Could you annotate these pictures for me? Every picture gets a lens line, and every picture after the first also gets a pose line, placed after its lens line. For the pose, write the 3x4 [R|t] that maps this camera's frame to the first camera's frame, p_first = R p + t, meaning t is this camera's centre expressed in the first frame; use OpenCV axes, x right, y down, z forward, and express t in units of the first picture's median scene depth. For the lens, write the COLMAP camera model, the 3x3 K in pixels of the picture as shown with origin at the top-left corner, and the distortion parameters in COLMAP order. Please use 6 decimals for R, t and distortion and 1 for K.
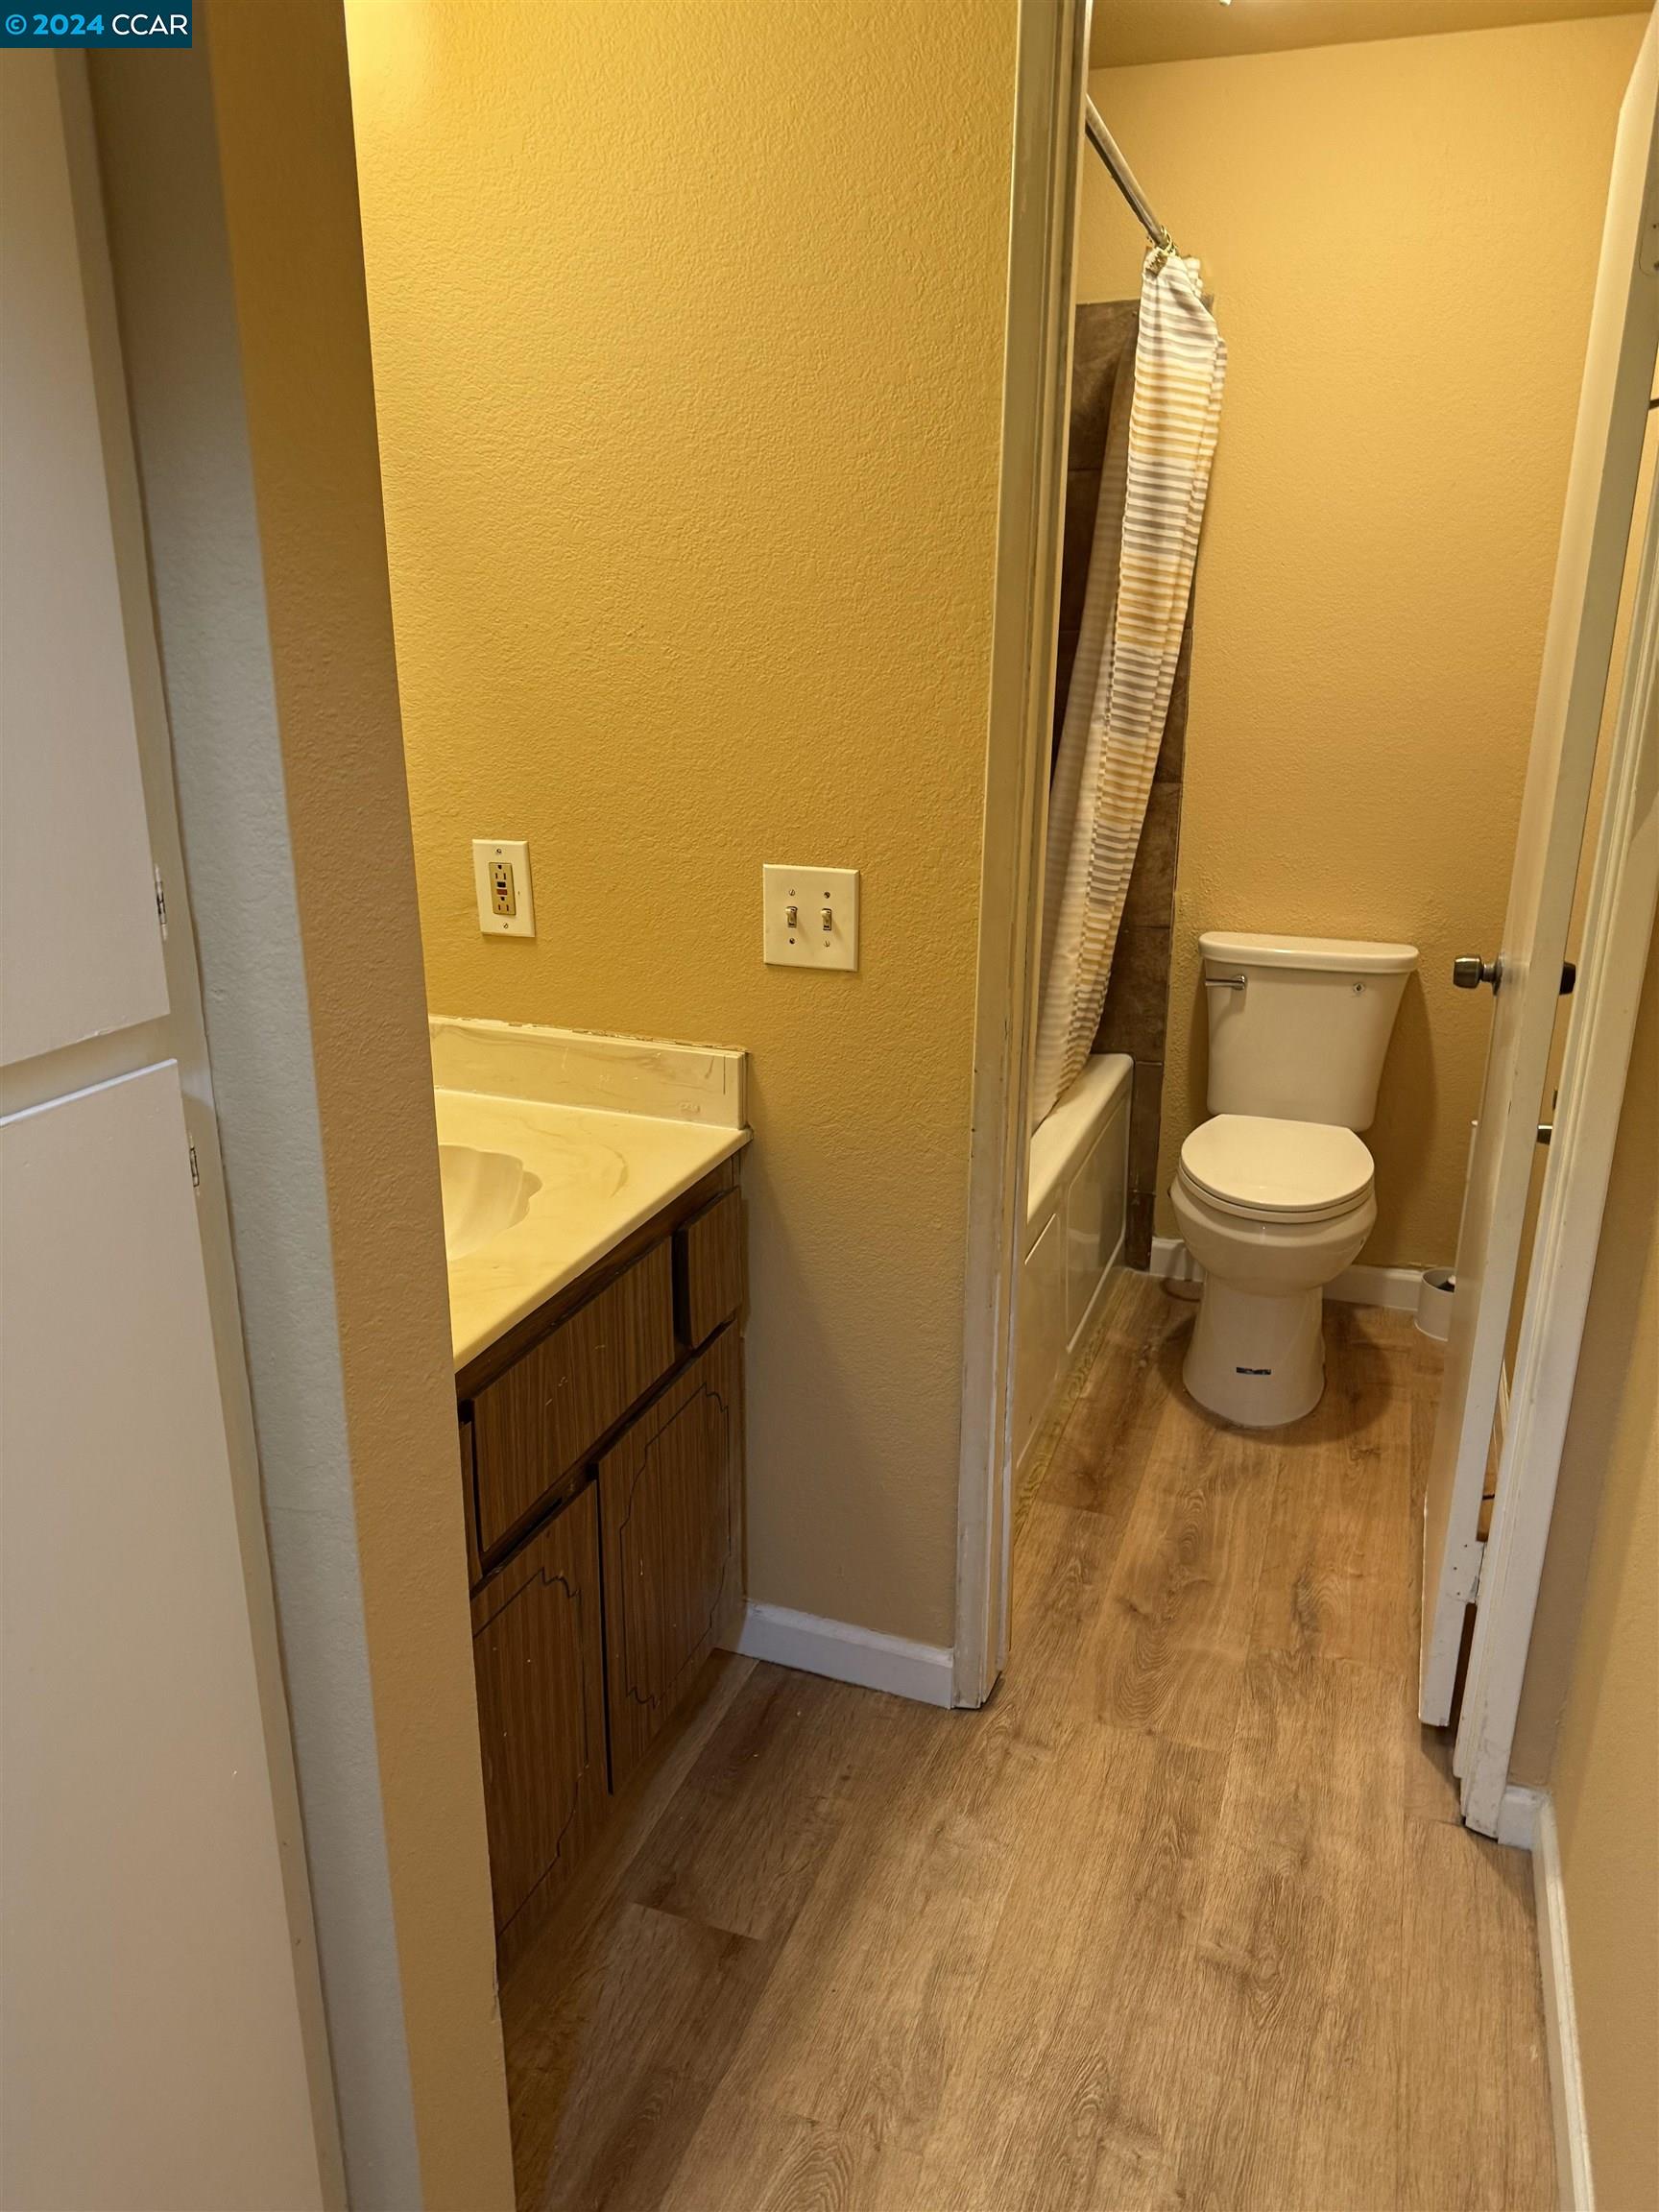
lens RADIAL K [[1555.0, 0, 818.6], [0, 1555.0, 1087.0], [0, 0, 1]] dist [0.055523, -0.067807]
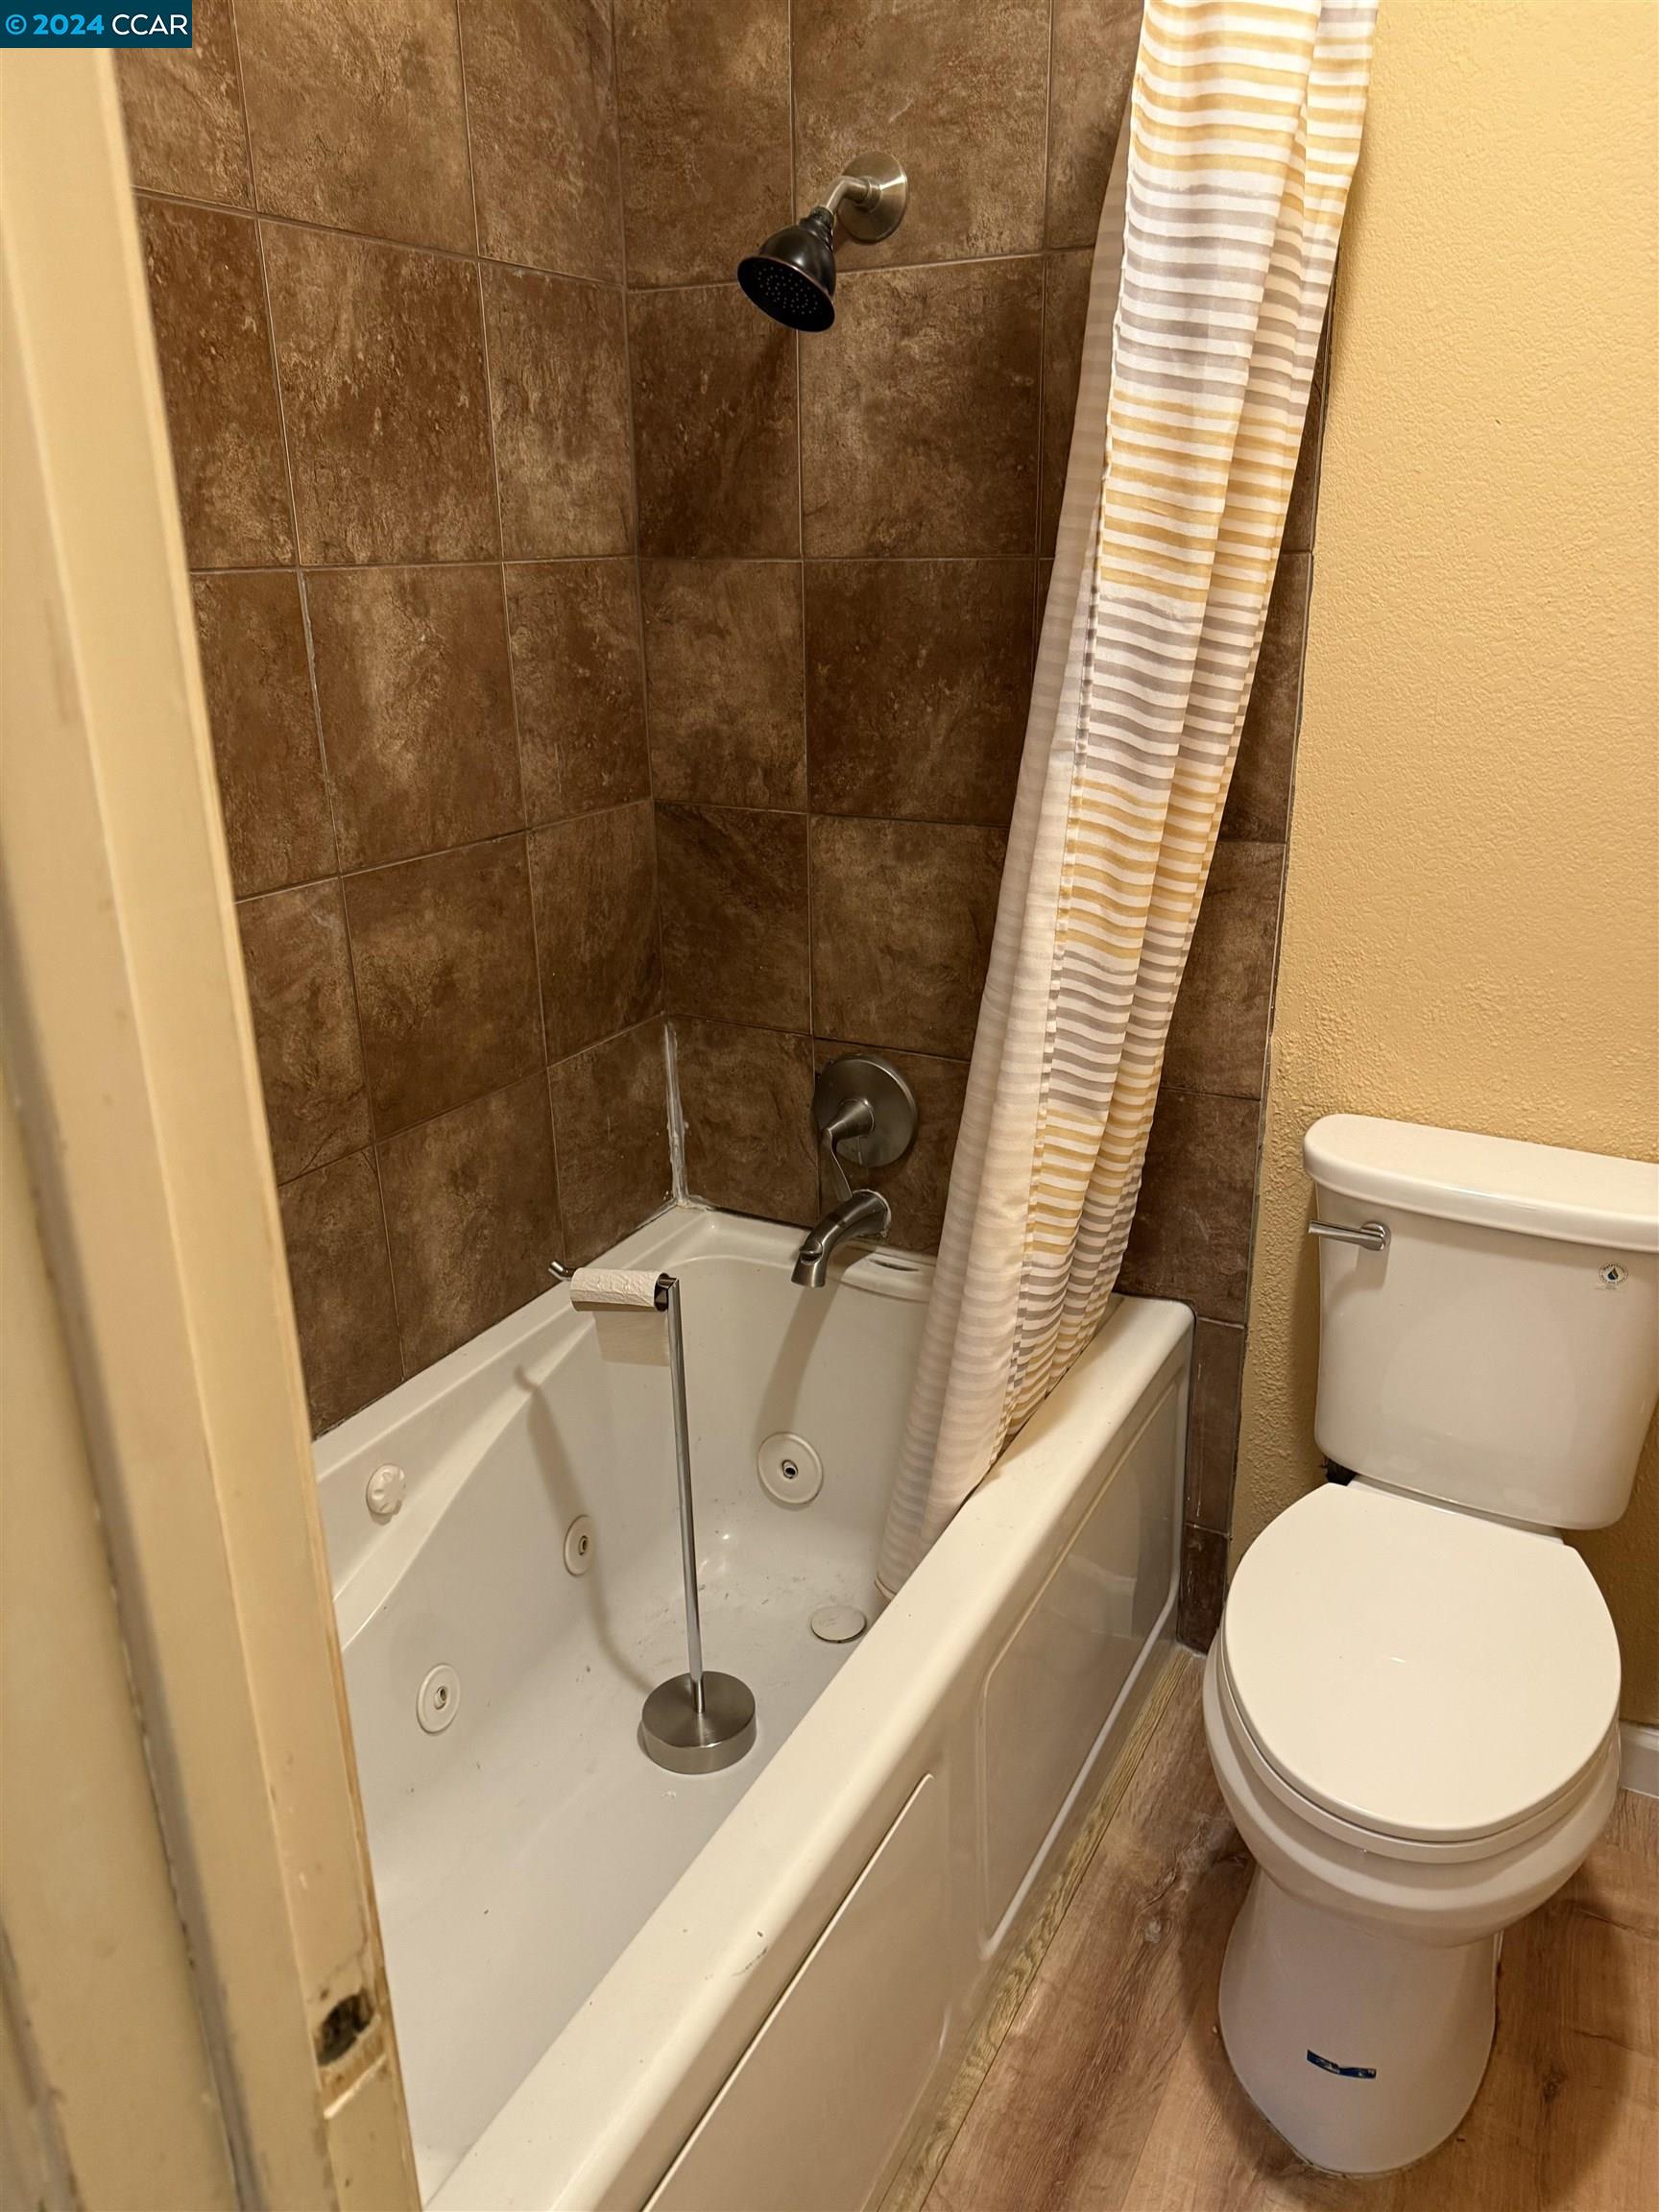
lens RADIAL K [[1555.0, 0, 859.8], [0, 1555.0, 1051.9], [0, 0, 1]] dist [0.055523, -0.067807]
pose [[0.990781, 0.042888, -0.128506, 0.174270], [-0.037149, 0.998217, 0.046726, -0.155906], [0.130281, -0.041521, 0.990607, 0.491834]]
